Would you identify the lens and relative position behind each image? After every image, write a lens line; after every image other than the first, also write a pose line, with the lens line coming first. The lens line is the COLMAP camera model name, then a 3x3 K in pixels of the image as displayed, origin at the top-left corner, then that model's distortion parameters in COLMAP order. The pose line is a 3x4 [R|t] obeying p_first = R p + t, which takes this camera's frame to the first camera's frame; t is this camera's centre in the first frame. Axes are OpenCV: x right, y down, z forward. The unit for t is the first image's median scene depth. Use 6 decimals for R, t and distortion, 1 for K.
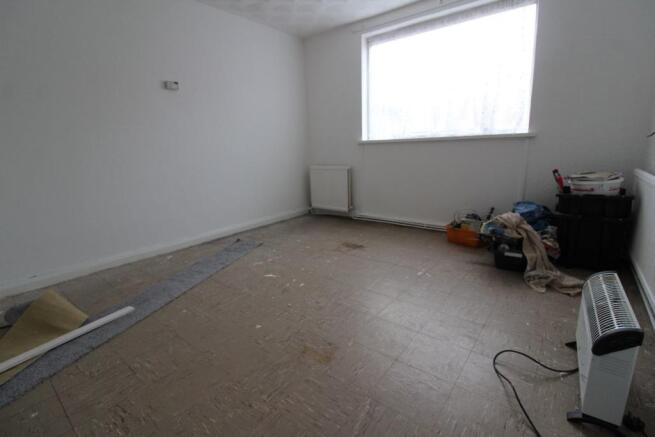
lens RADIAL K [[300.7, 0, 327.5], [0, 300.7, 218.5], [0, 0, 1]] dist [-0.013932, -0.000790]
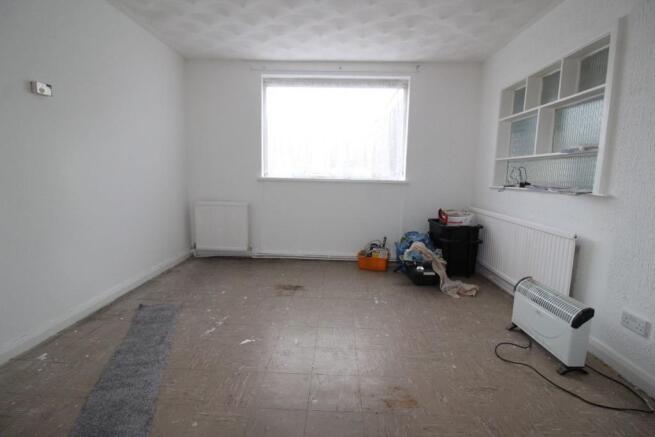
lens RADIAL K [[300.7, 0, 327.5], [0, 300.7, 218.5], [0, 0, 1]] dist [-0.013932, -0.000790]
pose [[0.799795, -0.037497, 0.599100, -0.387394], [0.090032, 0.994251, -0.057963, -0.062643], [-0.593483, 0.100297, 0.798573, 0.130417]]
